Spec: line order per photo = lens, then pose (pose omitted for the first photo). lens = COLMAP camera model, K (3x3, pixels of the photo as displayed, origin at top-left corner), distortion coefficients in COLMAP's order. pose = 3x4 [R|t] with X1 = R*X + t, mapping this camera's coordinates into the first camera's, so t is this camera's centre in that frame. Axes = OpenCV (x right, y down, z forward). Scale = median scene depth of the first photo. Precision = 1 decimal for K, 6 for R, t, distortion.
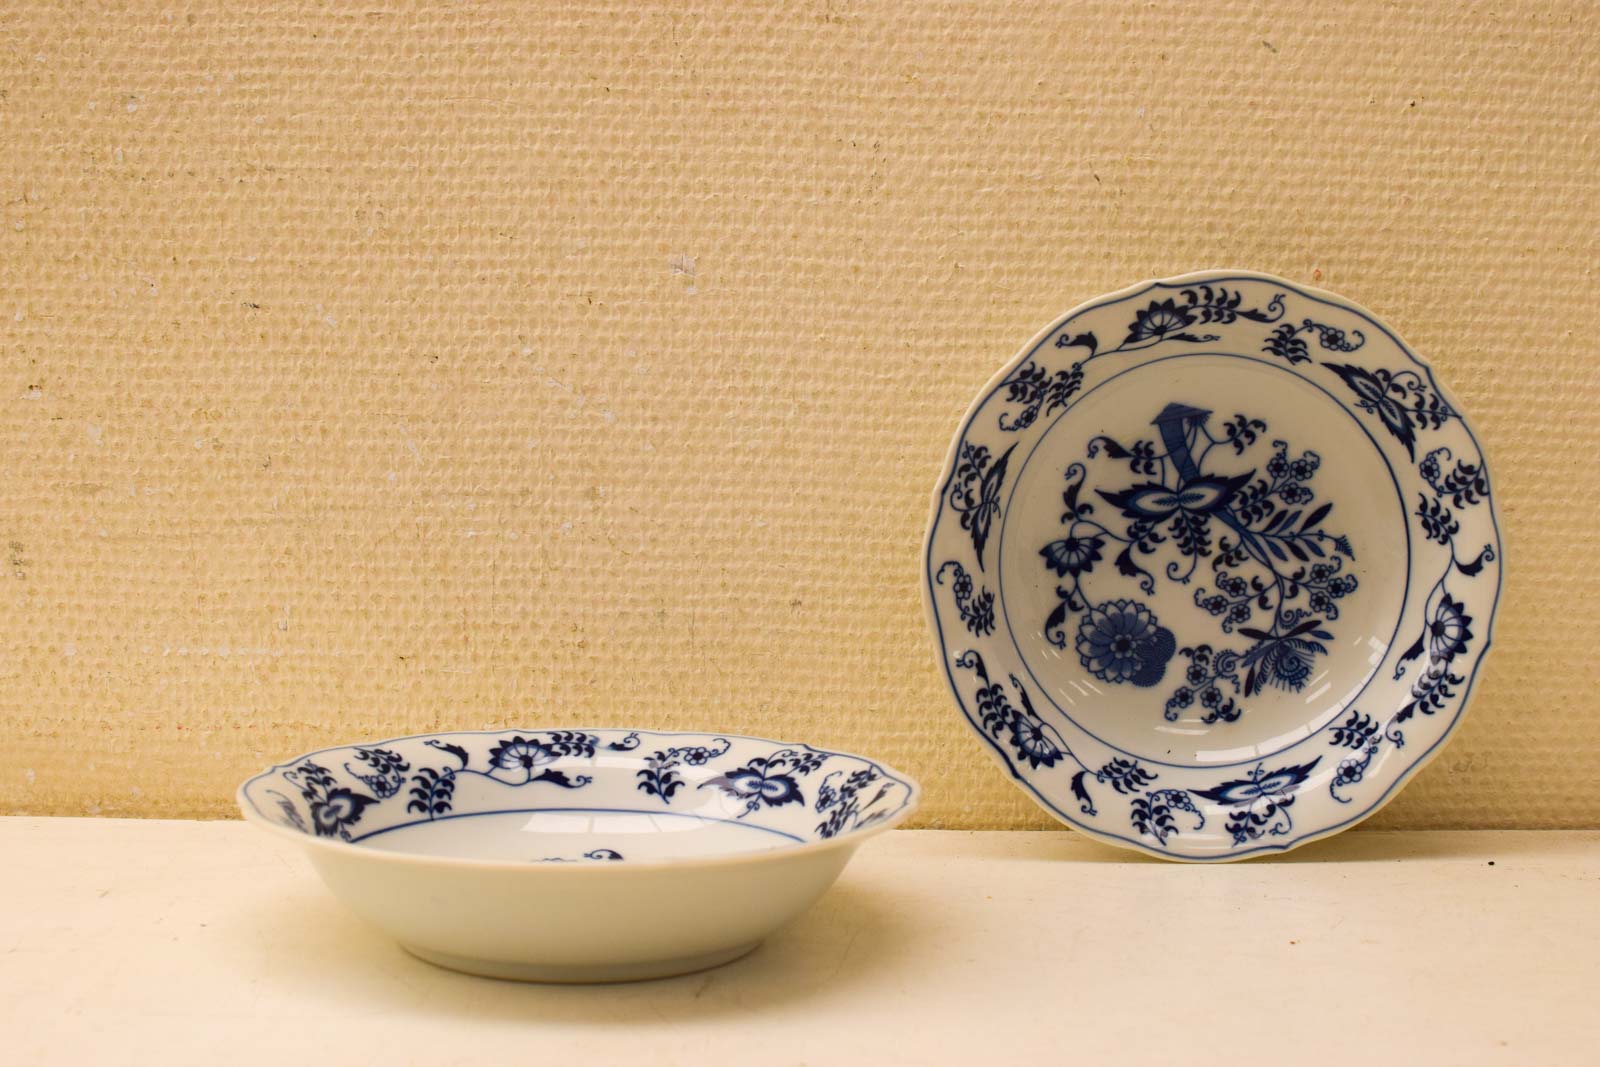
lens RADIAL K [[2436.0, 0, 802.6], [0, 2436.0, 526.0], [0, 0, 1]] dist [-0.181440, 0.000000]
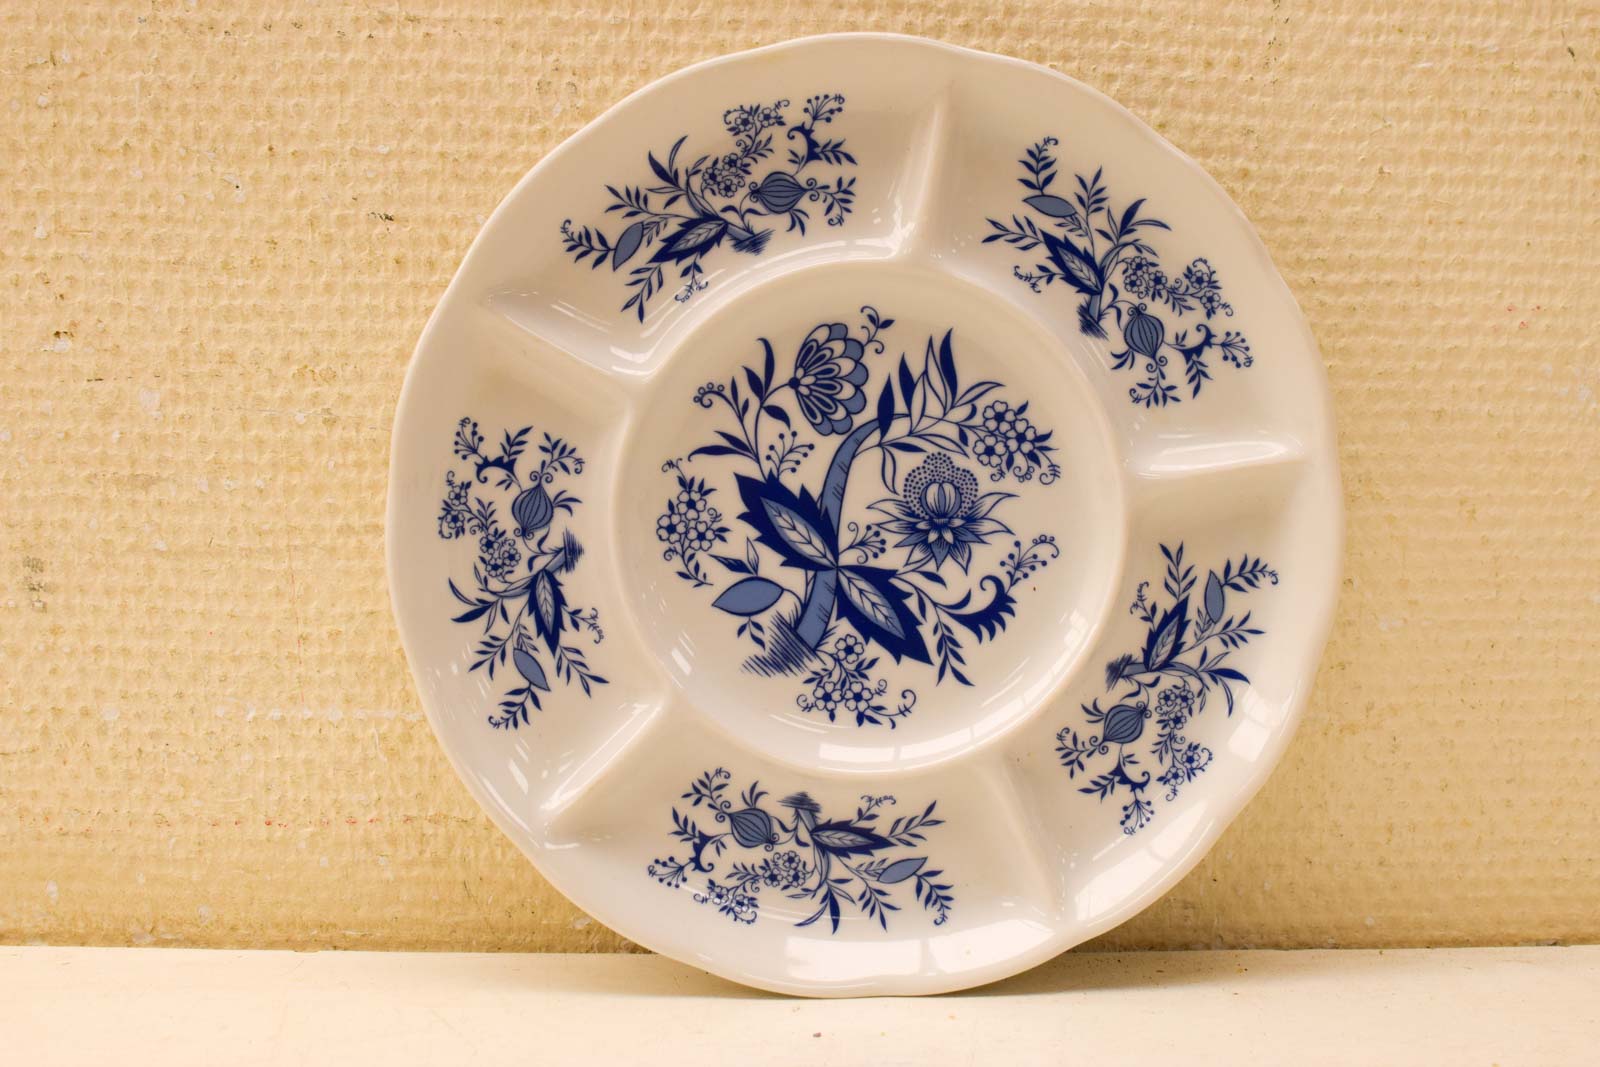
lens RADIAL K [[2436.0, 0, 814.3], [0, 2436.0, 529.2], [0, 0, 1]] dist [-0.181440, 0.000000]
pose [[0.998669, -0.001493, 0.051562, -0.139456], [0.001607, 0.999996, -0.002170, 0.000144], [-0.051559, 0.002250, 0.998667, 0.297225]]
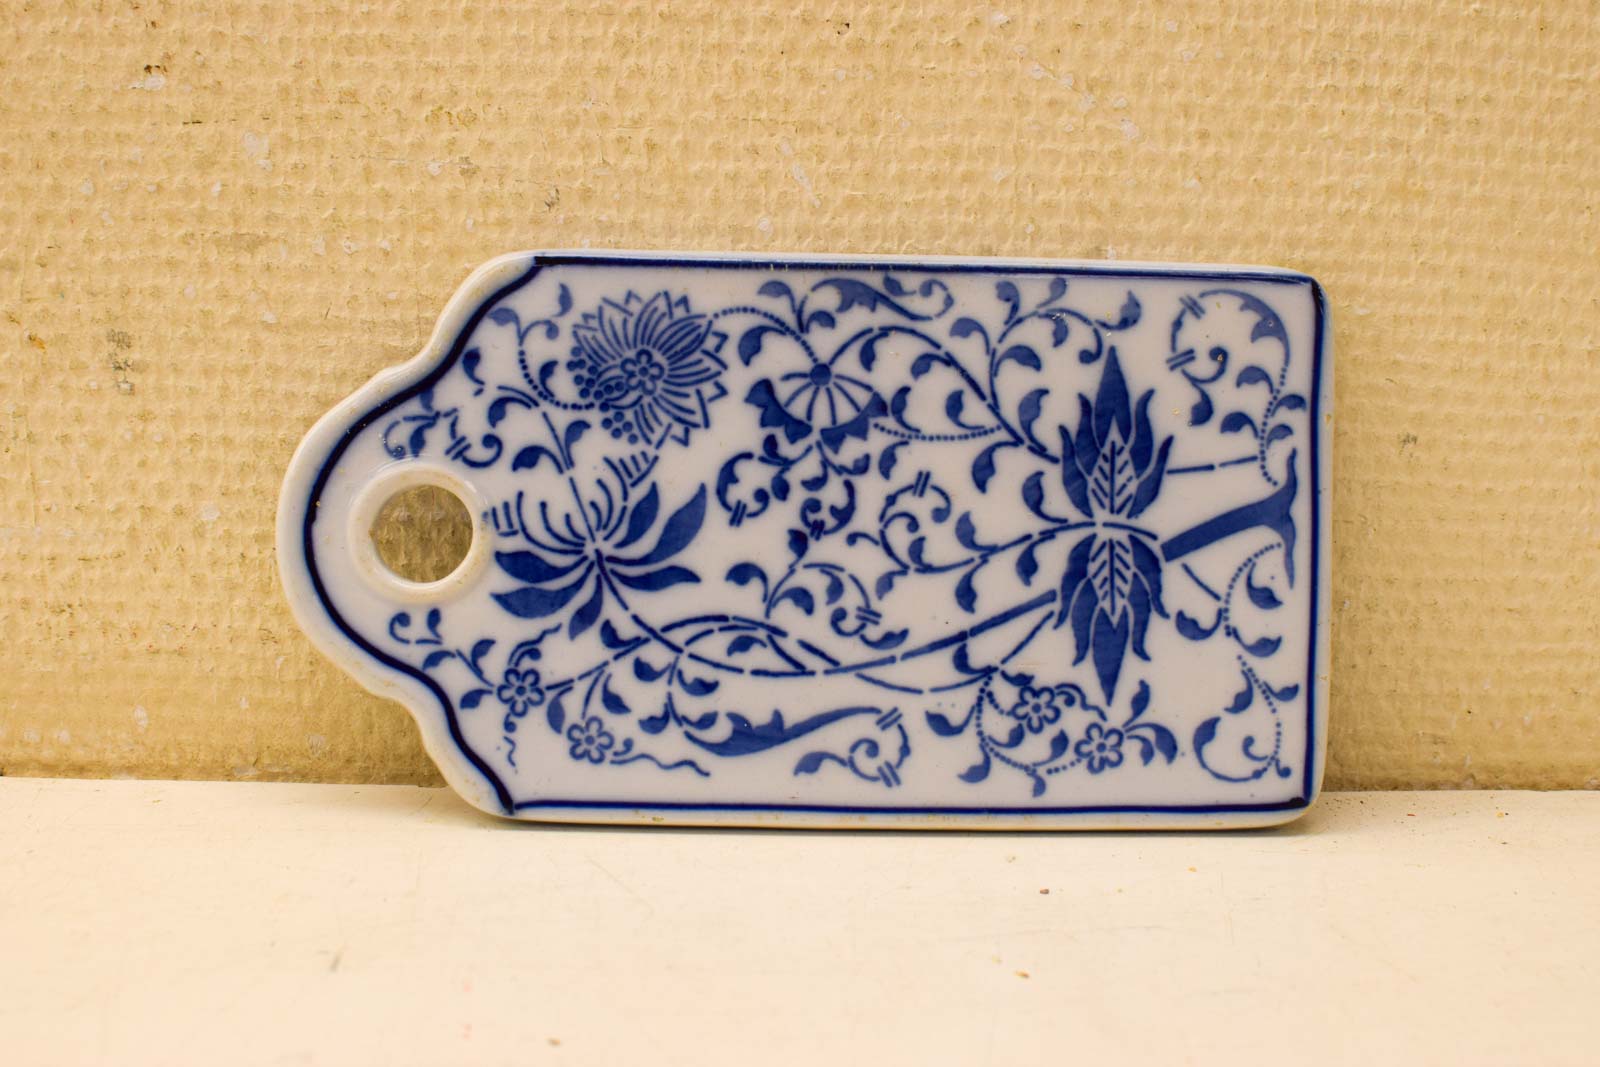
lens RADIAL K [[2436.0, 0, 798.5], [0, 2436.0, 531.5], [0, 0, 1]] dist [-0.181440, 0.000000]
pose [[0.999022, 0.004174, 0.044007, -0.187771], [-0.007886, 0.996389, 0.084536, 0.004457], [-0.043496, -0.084800, 0.995448, 0.397165]]
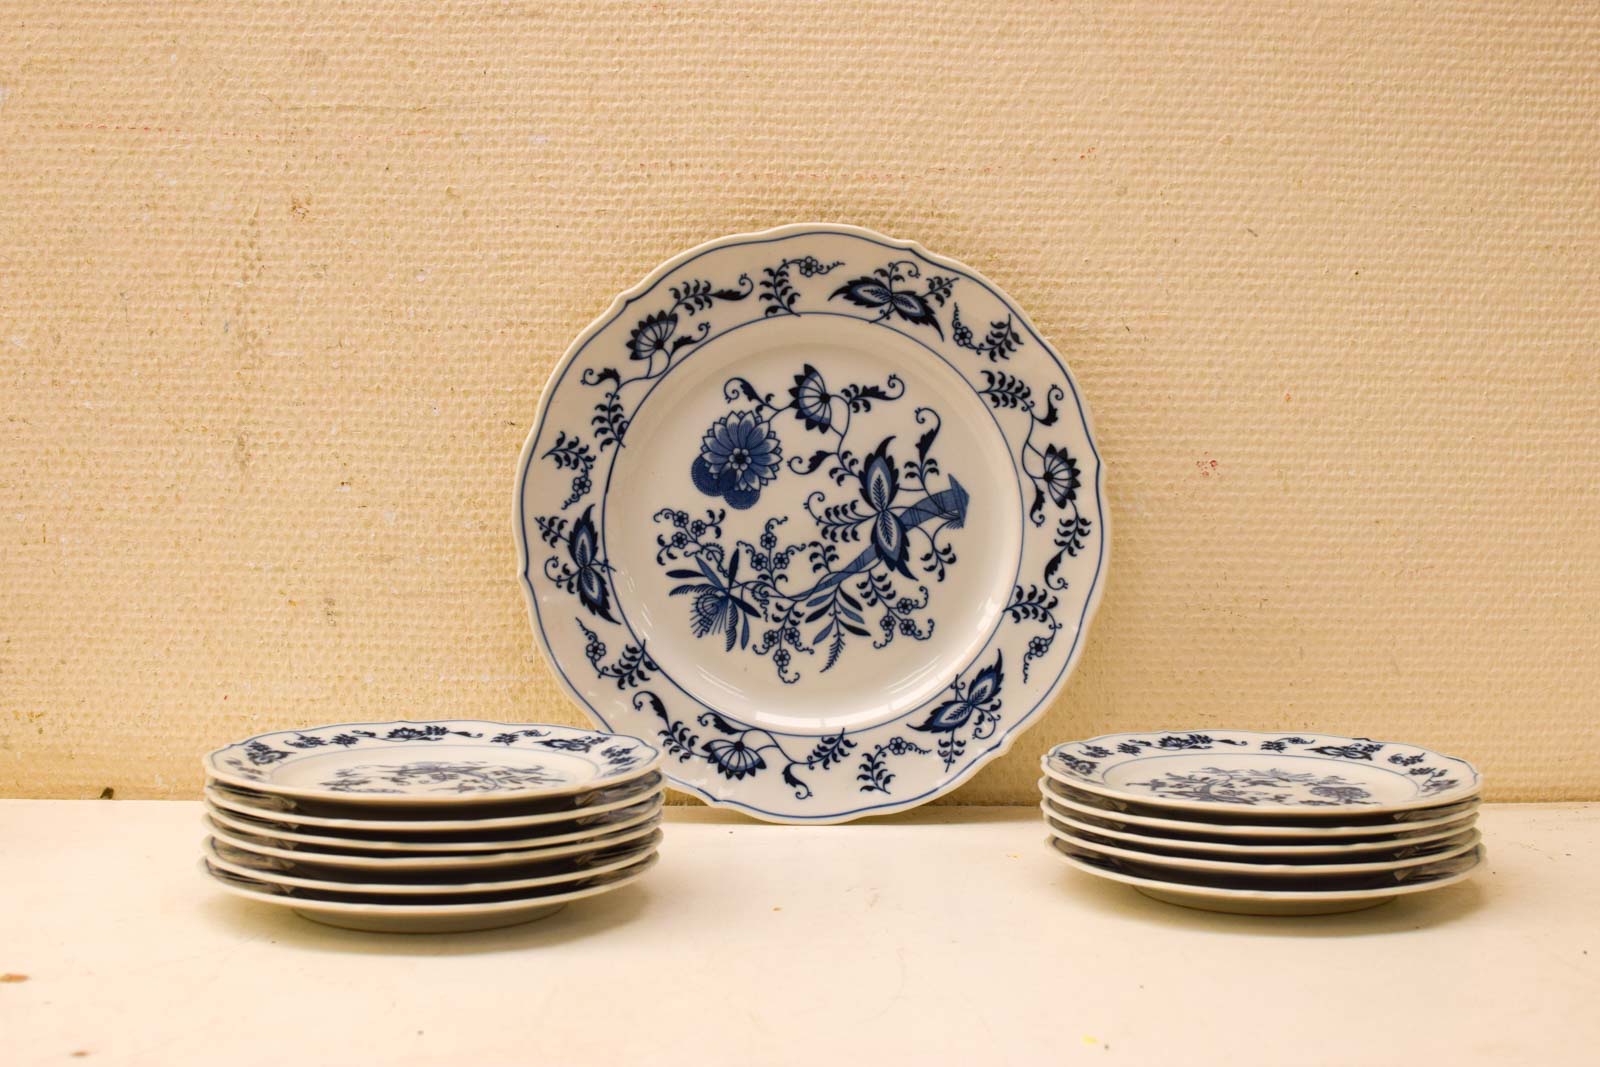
lens RADIAL K [[2436.0, 0, 808.2], [0, 2436.0, 543.0], [0, 0, 1]] dist [-0.181440, 0.000000]
pose [[0.999913, -0.006037, 0.011754, -0.075818], [0.006202, 0.999882, -0.014024, -0.003668], [-0.011668, 0.014096, 0.999833, -0.369787]]
